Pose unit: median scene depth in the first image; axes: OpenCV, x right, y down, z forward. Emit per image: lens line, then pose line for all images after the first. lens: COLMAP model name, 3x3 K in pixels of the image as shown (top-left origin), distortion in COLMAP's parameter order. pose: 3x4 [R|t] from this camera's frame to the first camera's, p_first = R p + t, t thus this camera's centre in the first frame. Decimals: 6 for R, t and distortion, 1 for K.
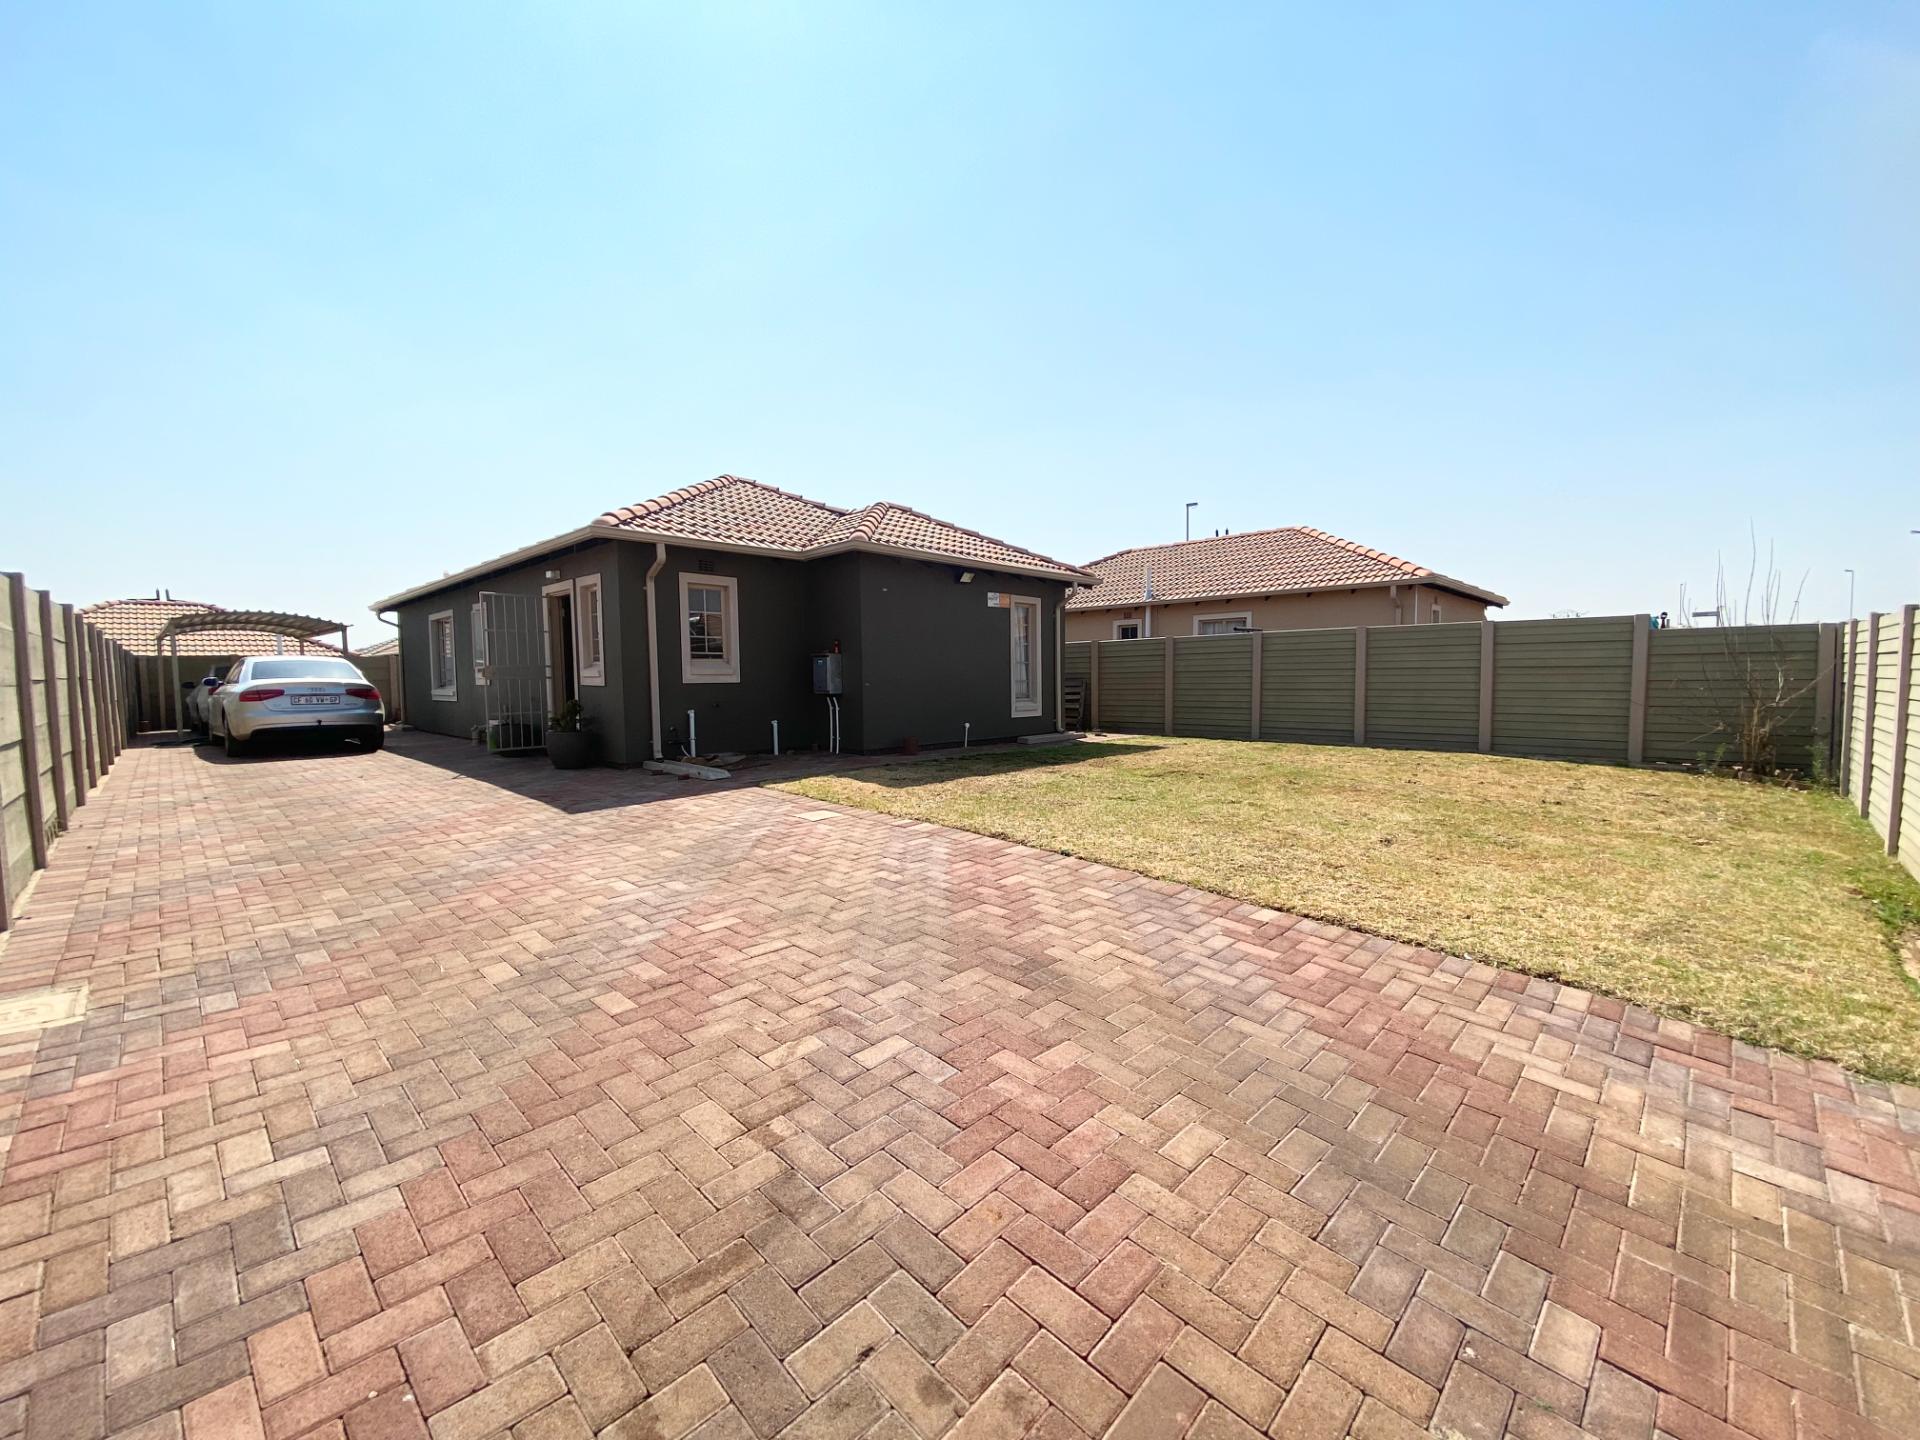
lens RADIAL K [[779.3, 0, 962.9], [0, 779.3, 725.9], [0, 0, 1]] dist [-0.009723, -0.005020]
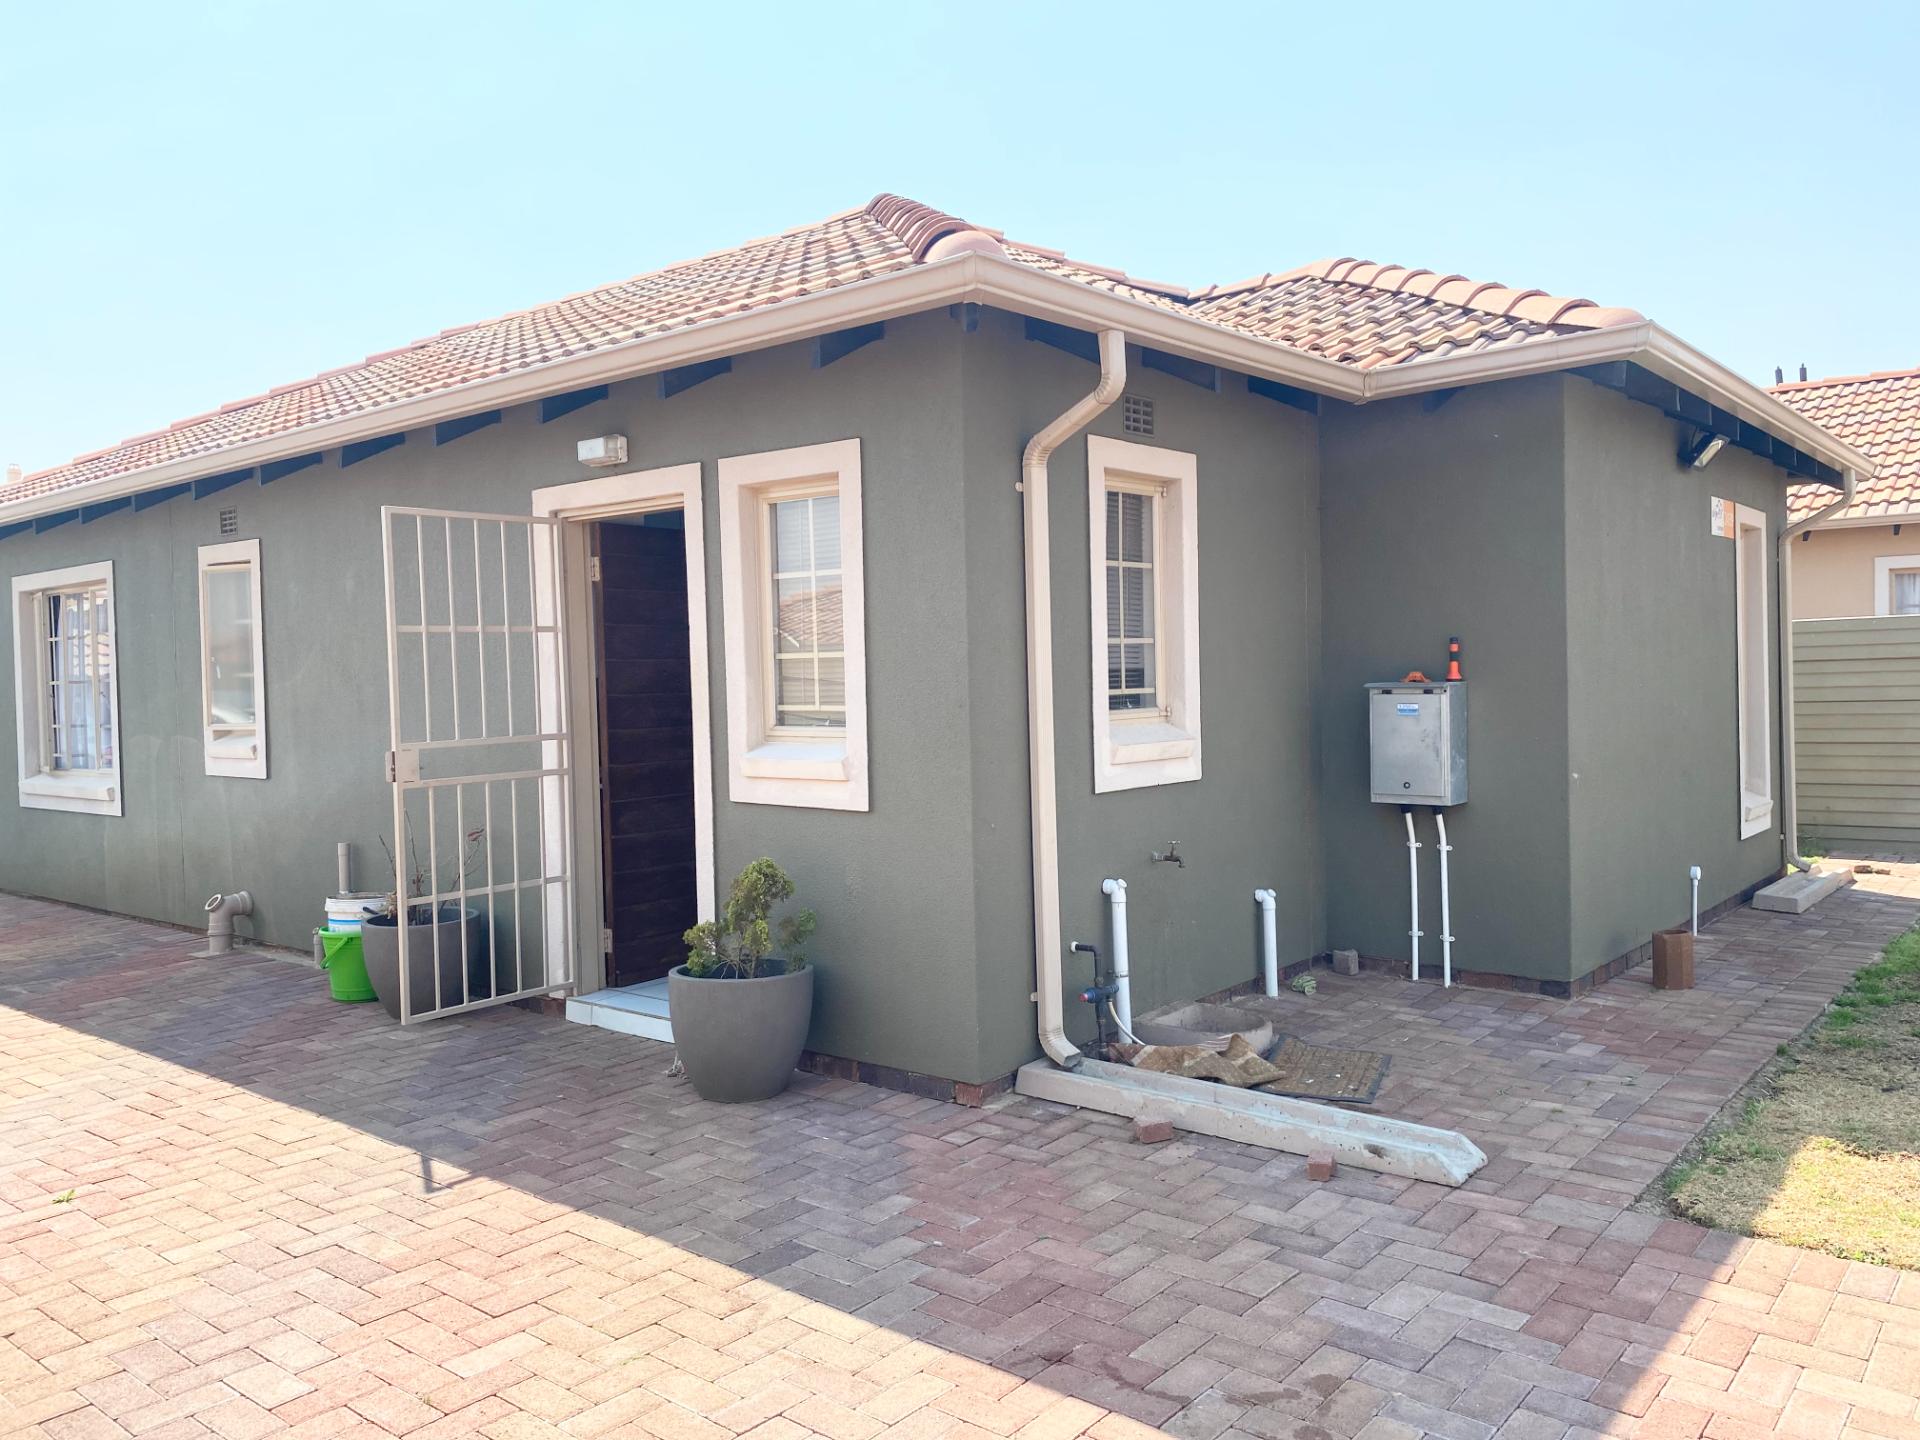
lens RADIAL K [[1462.9, 0, 958.9], [0, 1462.9, 714.4], [0, 0, 1]] dist [-0.010134, -0.003556]
pose [[0.997546, -0.019756, 0.067166, -0.417970], [0.022321, 0.999041, -0.037661, -0.061264], [-0.066357, 0.039068, 0.997031, 0.396872]]
